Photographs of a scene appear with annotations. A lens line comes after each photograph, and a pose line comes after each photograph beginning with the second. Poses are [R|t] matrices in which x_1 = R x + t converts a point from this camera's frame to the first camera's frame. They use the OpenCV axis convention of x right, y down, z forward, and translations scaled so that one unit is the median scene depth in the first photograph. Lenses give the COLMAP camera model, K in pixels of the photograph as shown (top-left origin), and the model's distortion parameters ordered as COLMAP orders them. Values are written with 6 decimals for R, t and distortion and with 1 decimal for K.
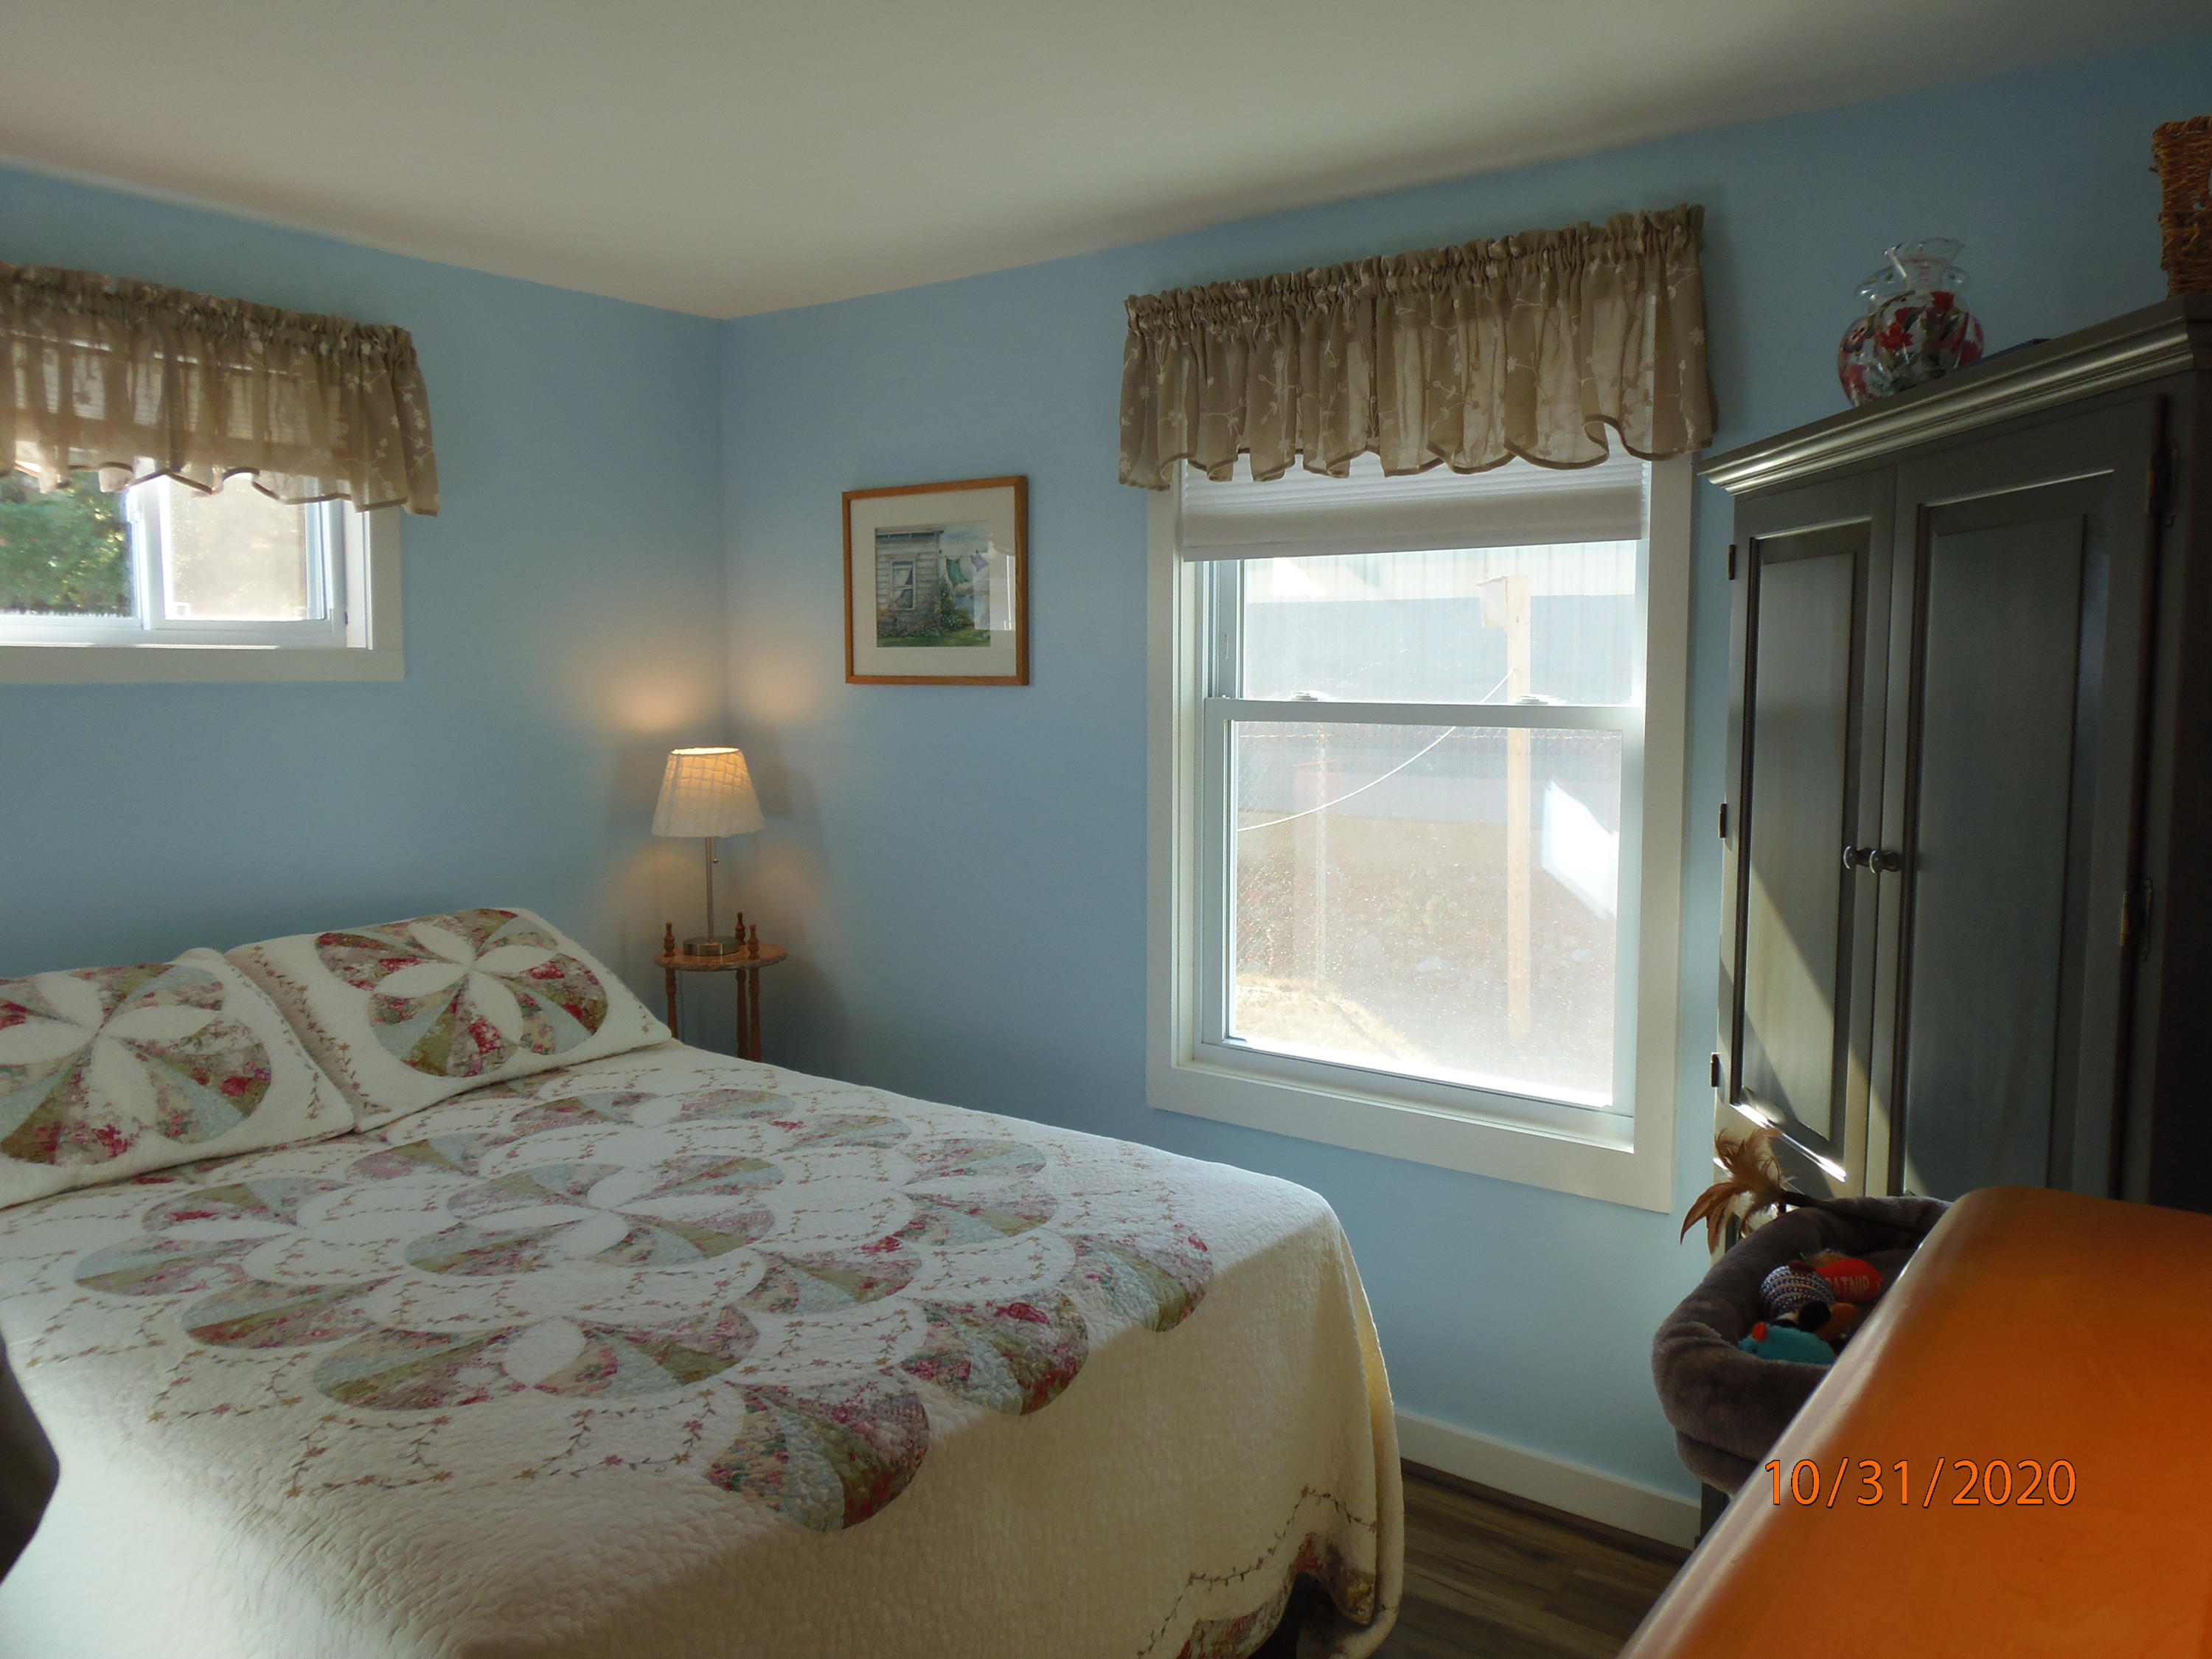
lens RADIAL K [[1622.0, 0, 1104.0], [0, 1622.0, 824.5], [0, 0, 1]] dist [-0.004013, 0.005881]
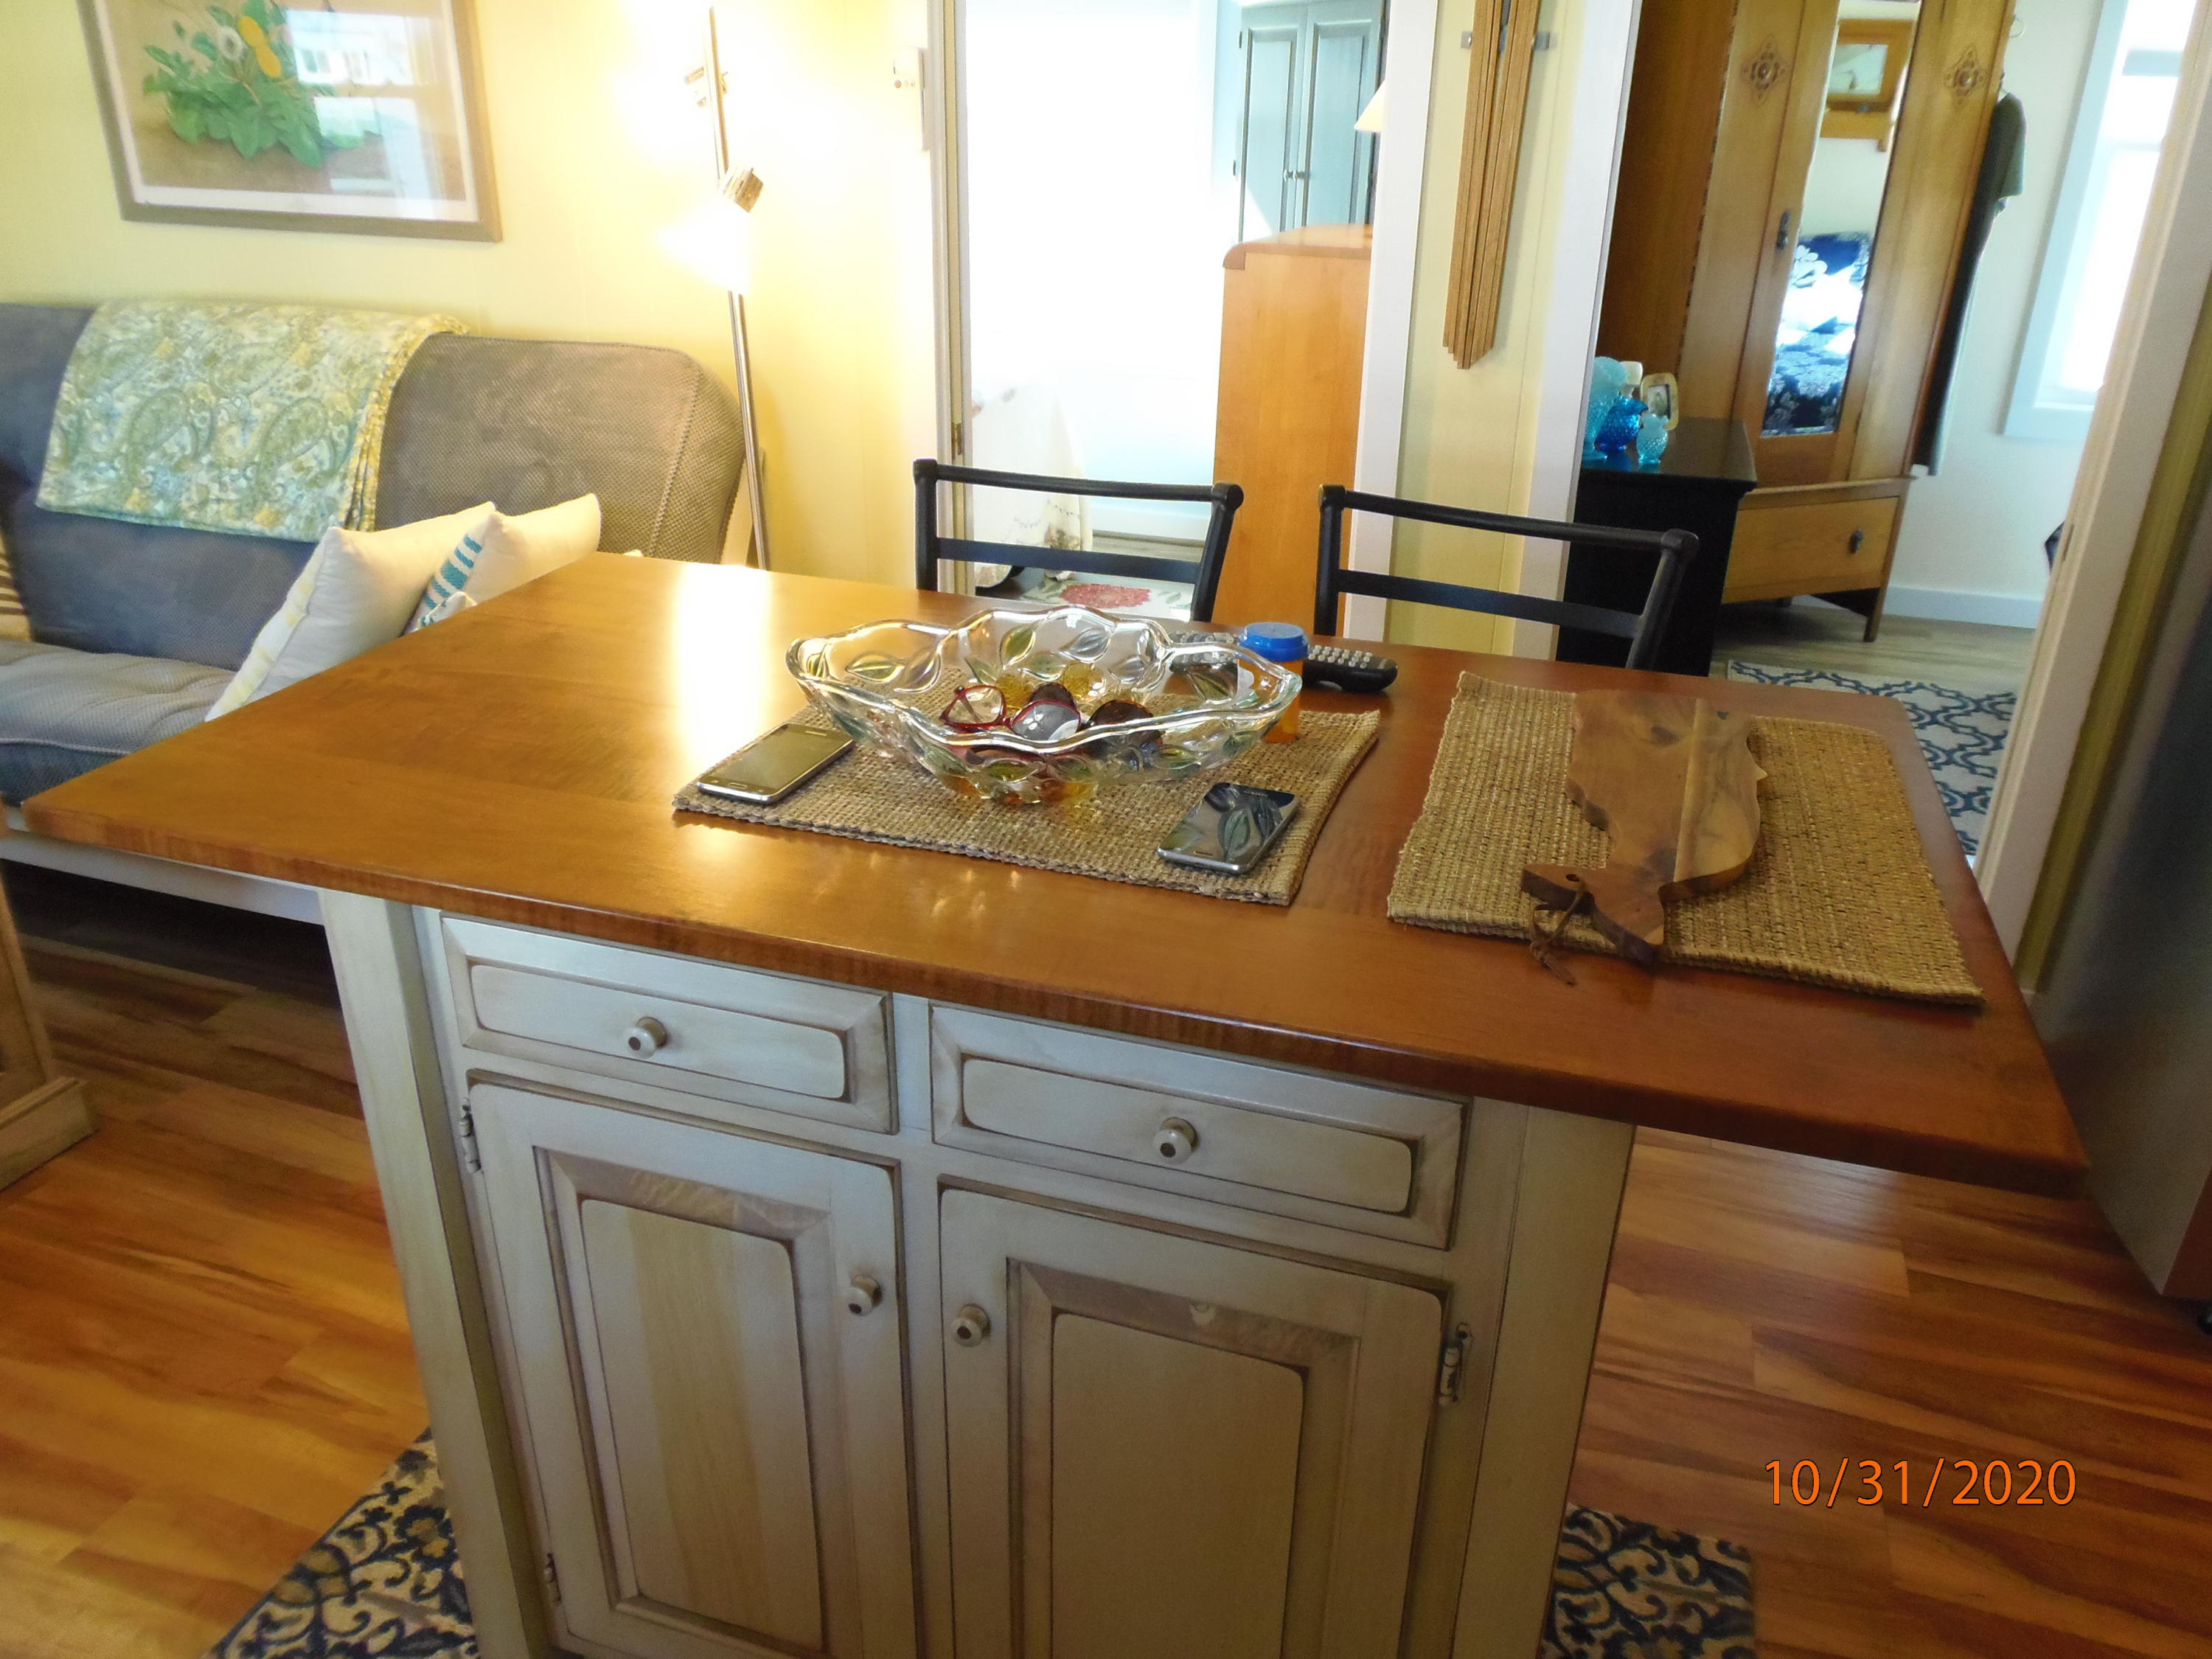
lens RADIAL K [[1622.0, 0, 1104.0], [0, 1622.0, 824.5], [0, 0, 1]] dist [-0.004013, 0.005881]
pose [[0.945562, -0.117401, 0.303530, -0.598332], [0.014282, 0.946737, 0.321692, 0.141388], [-0.325130, -0.299845, 0.896874, -1.274069]]
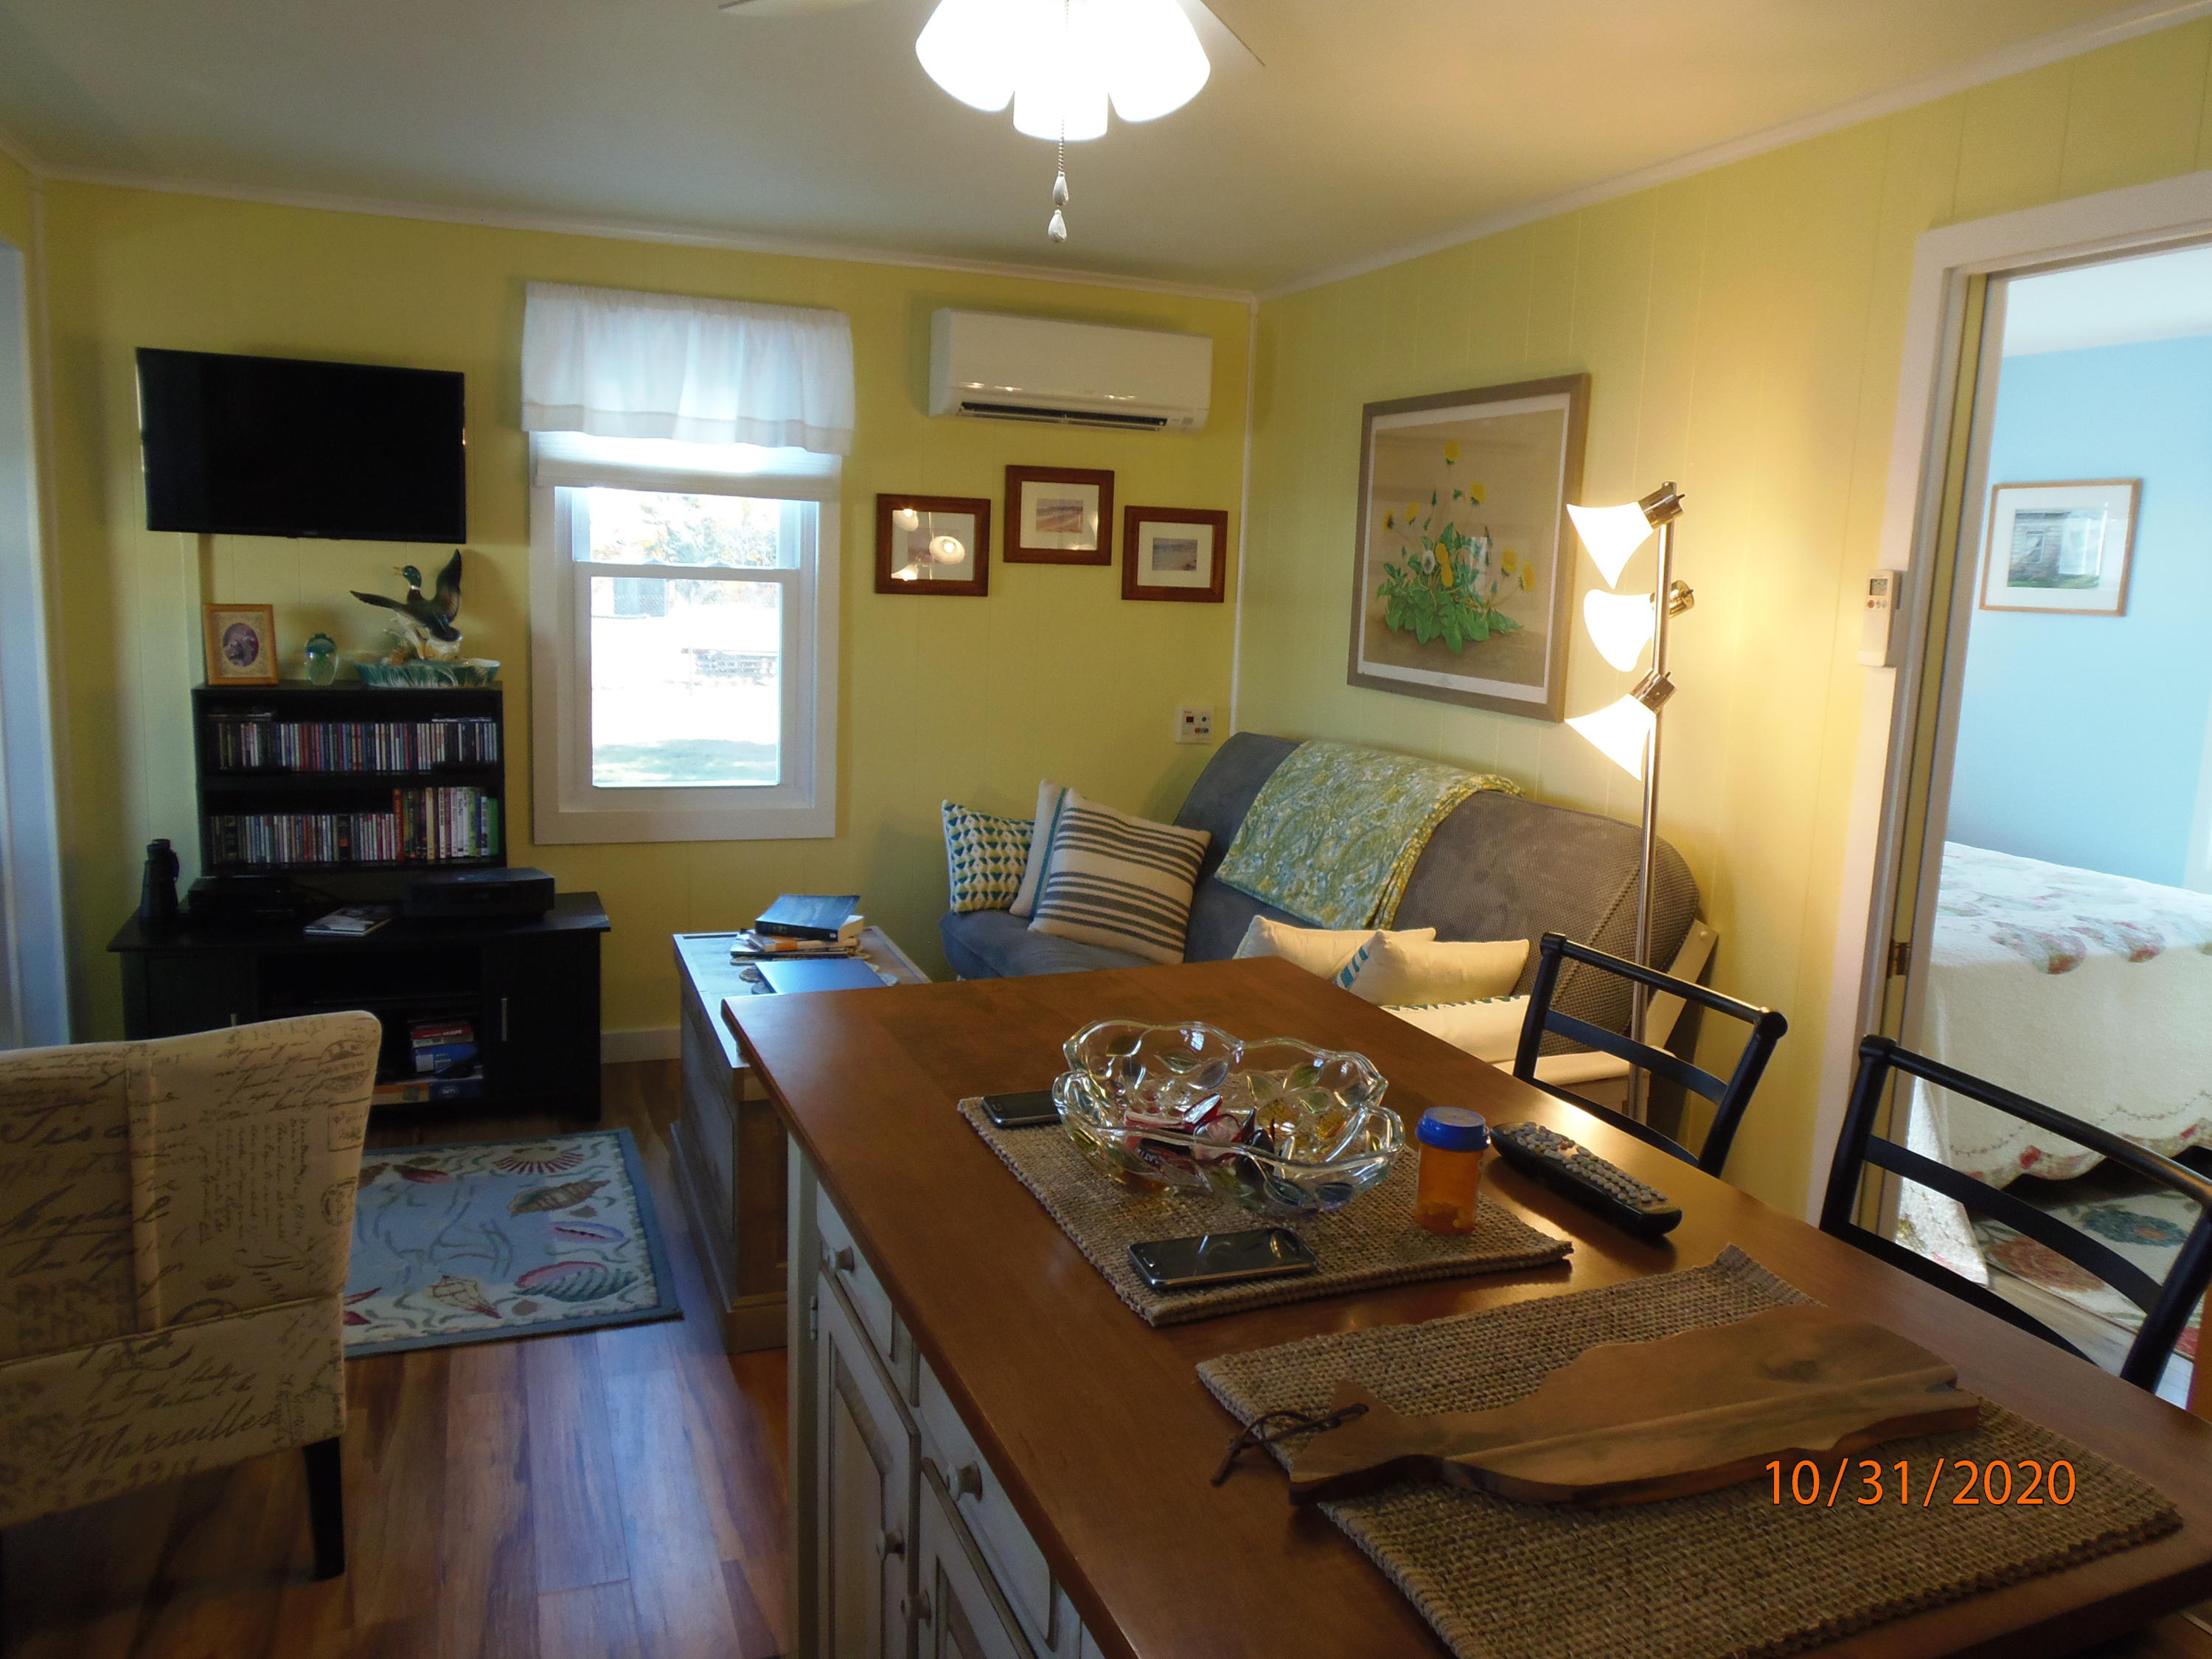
lens RADIAL K [[1622.0, 0, 1104.0], [0, 1622.0, 824.5], [0, 0, 1]] dist [-0.004013, 0.005881]
pose [[0.858635, 0.115829, -0.499329, -0.142938], [-0.089230, 0.993037, 0.076916, 0.123971], [0.504761, -0.021487, 0.862992, -1.315509]]
